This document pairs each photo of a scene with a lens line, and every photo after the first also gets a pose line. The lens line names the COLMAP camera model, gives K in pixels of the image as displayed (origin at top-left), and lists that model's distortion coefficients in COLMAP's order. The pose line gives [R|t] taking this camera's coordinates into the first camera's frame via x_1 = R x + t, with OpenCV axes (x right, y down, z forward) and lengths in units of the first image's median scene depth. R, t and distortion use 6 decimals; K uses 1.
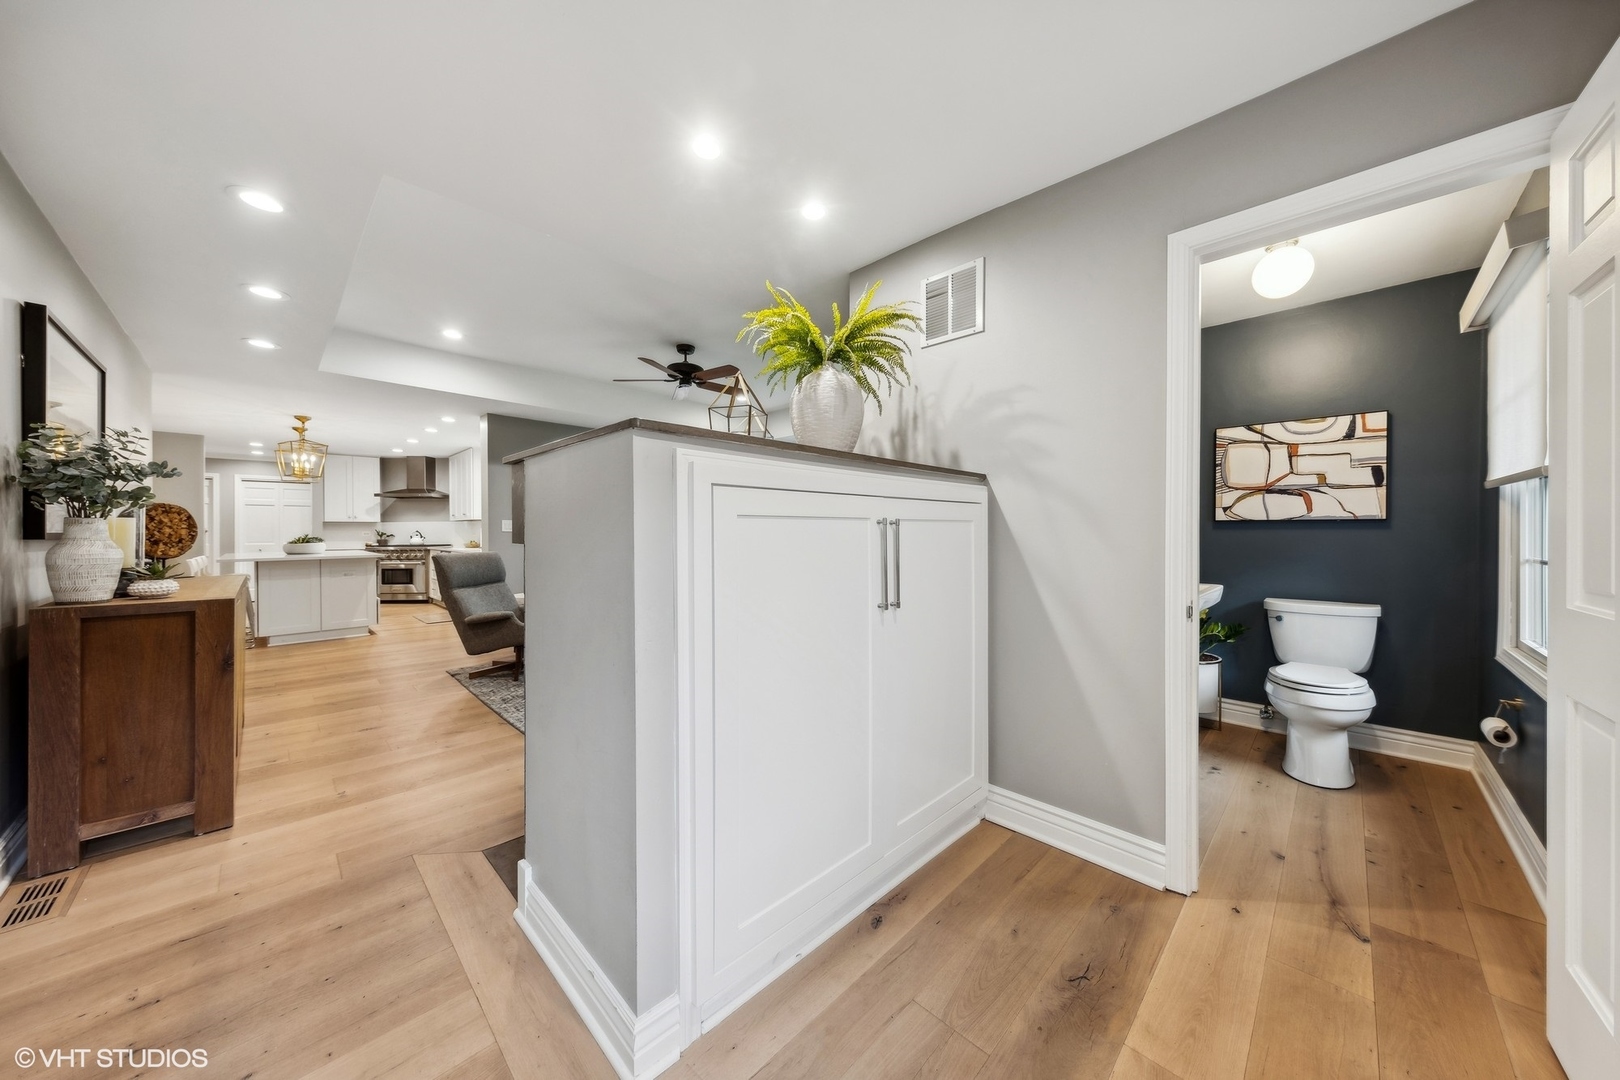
lens RADIAL K [[535.2, 0, 813.3], [0, 535.2, 533.7], [0, 0, 1]] dist [0.000191, -0.000001]
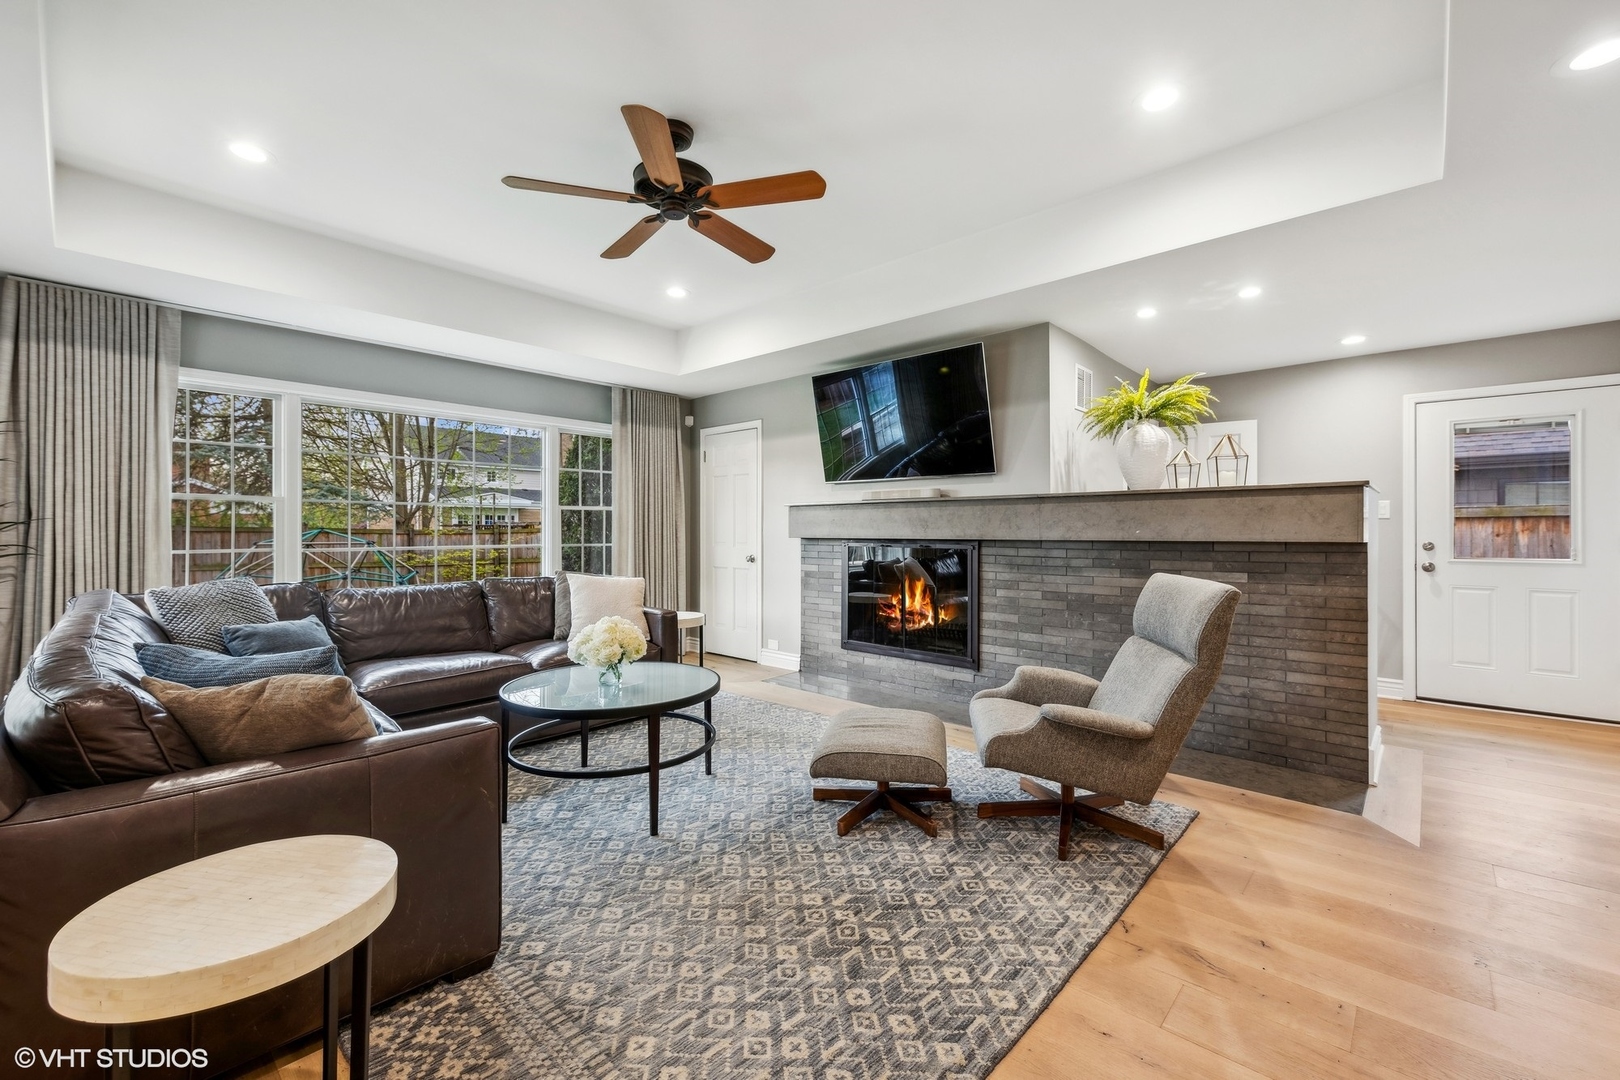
lens RADIAL K [[677.6, 0, 813.3], [0, 677.6, 532.0], [0, 0, 1]] dist [0.002512, -0.000040]
pose [[-0.034732, -0.004421, 0.999387, -0.467020], [0.002746, 0.999986, 0.004519, -0.004238], [-0.999393, 0.002901, -0.034719, 0.512372]]
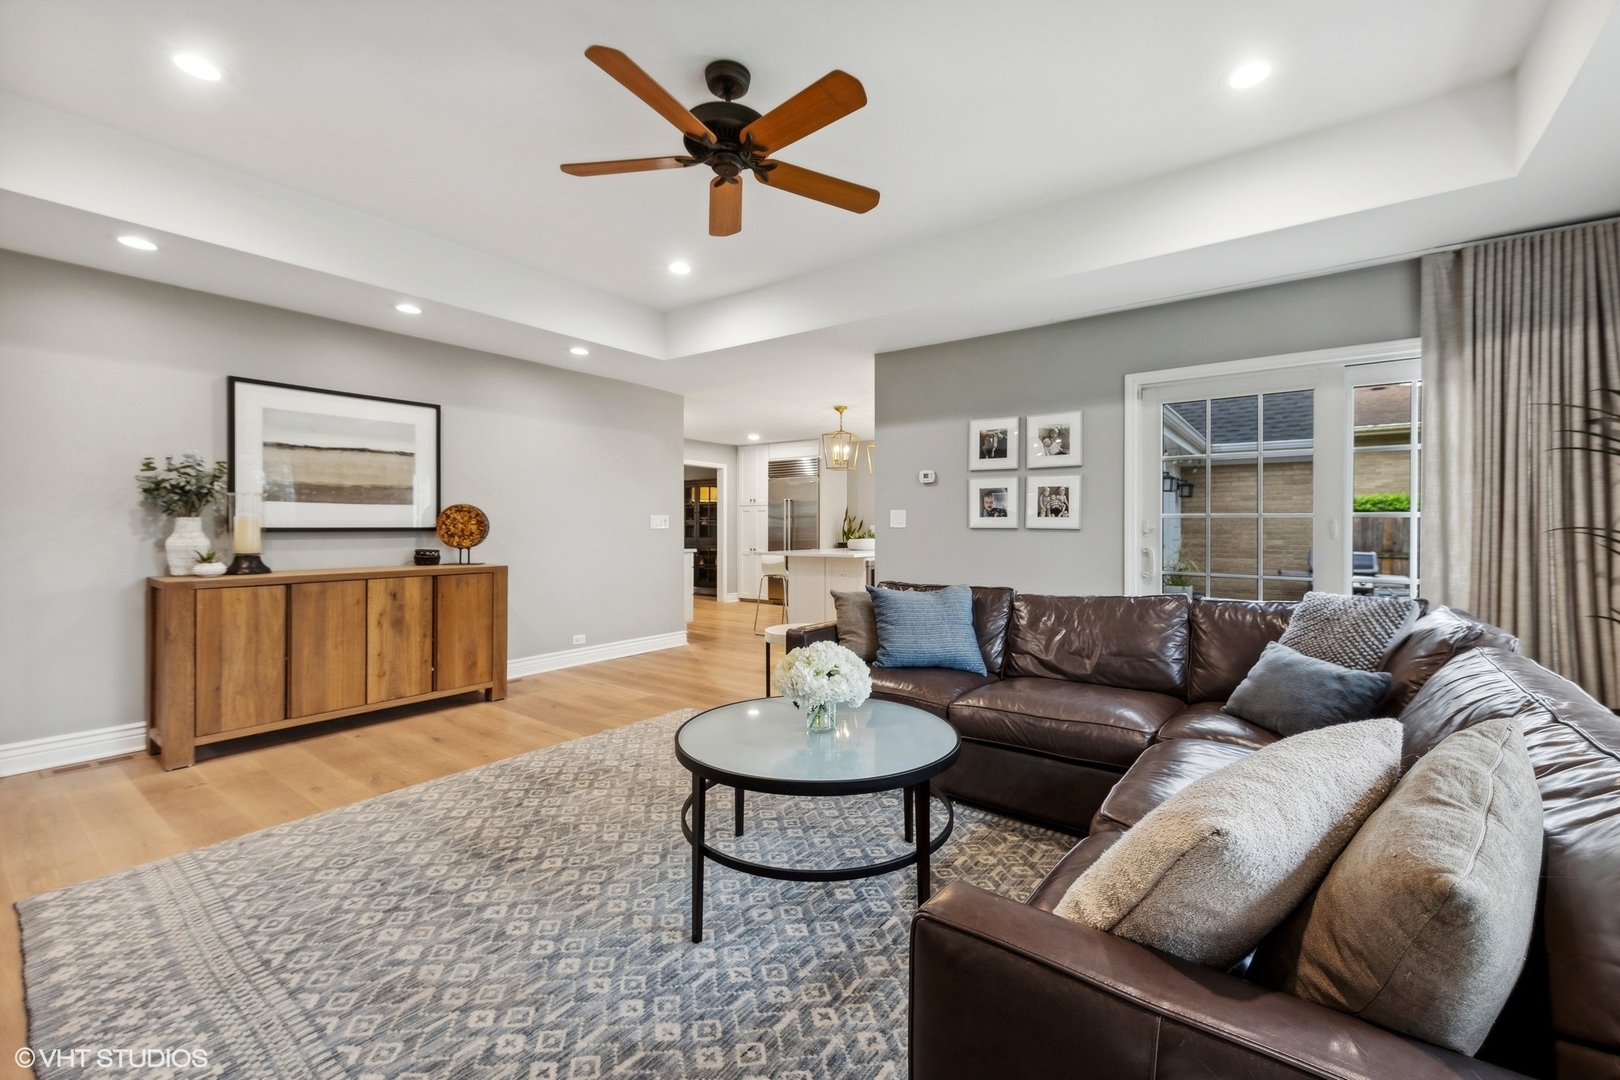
lens RADIAL K [[661.1, 0, 810.6], [0, 661.1, 523.8], [0, 0, 1]] dist [0.001869, 0.000053]
pose [[0.130480, -0.002470, -0.991448, 0.149099], [-0.005612, 0.999979, -0.003230, -0.003545], [0.991435, 0.005986, 0.130463, 0.567246]]
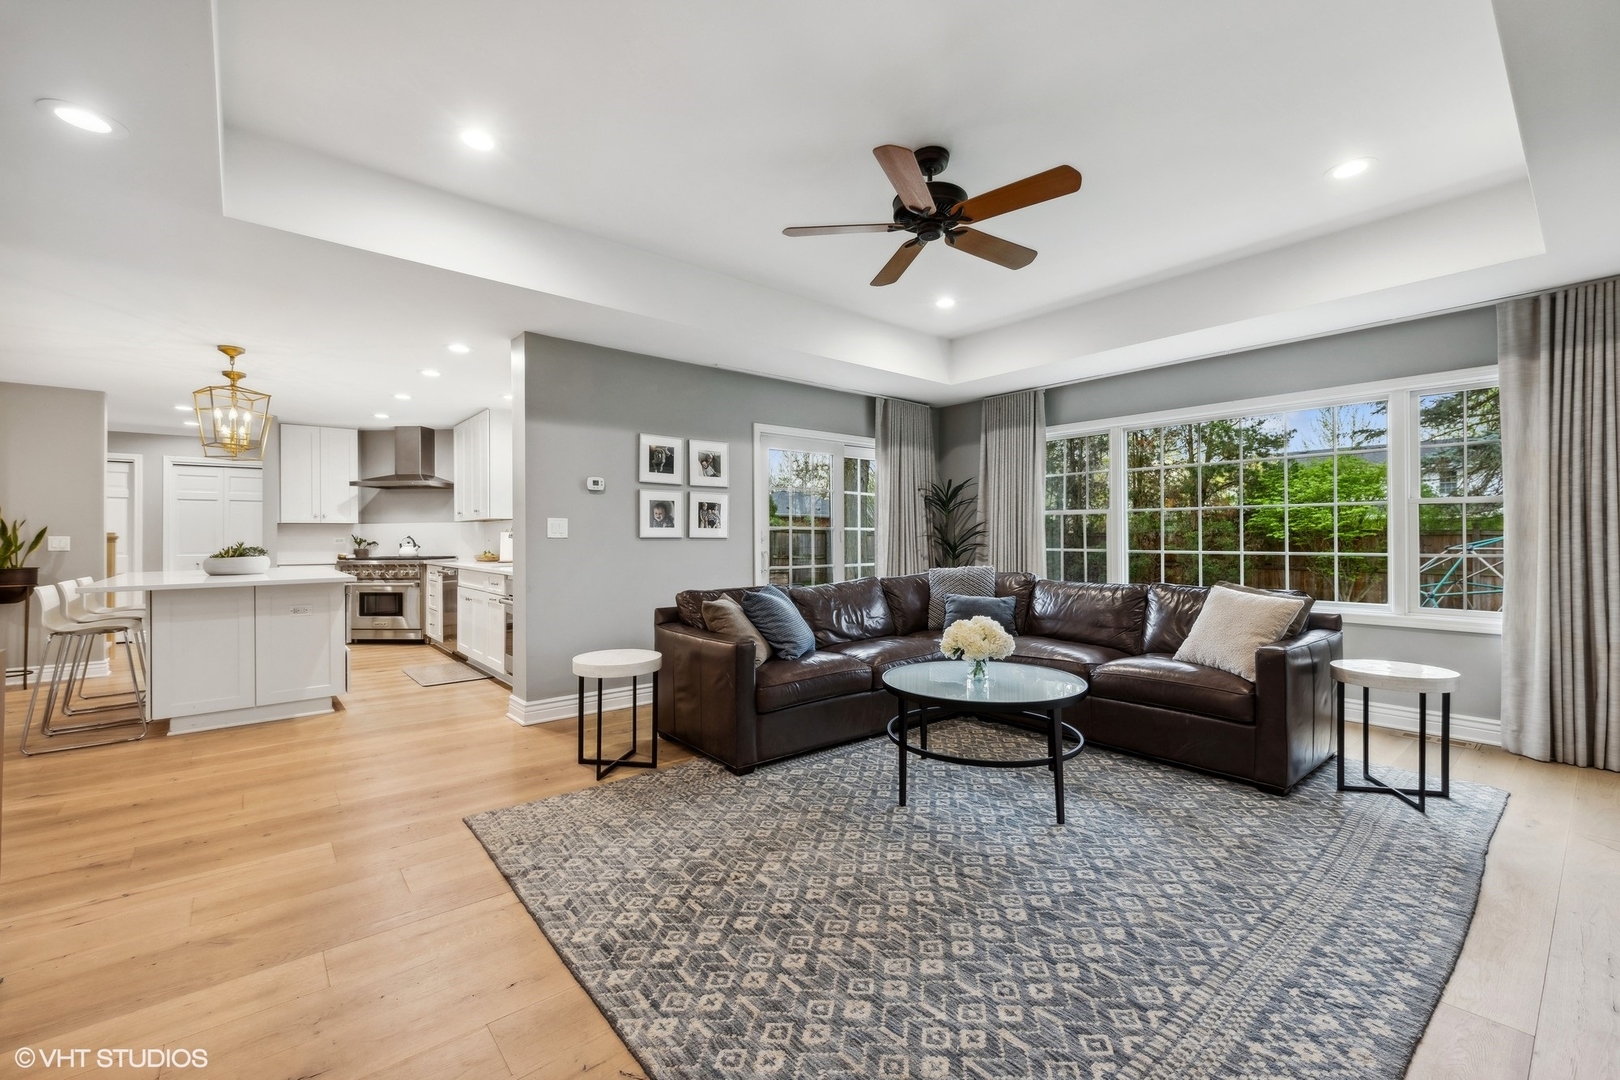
lens RADIAL K [[677.6, 0, 813.3], [0, 677.6, 532.0], [0, 0, 1]] dist [0.002512, -0.000040]
pose [[0.995073, -0.003133, -0.099094, -0.162997], [0.002212, 0.999953, -0.009398, -0.001663], [0.099119, 0.009132, 0.995034, 0.219625]]
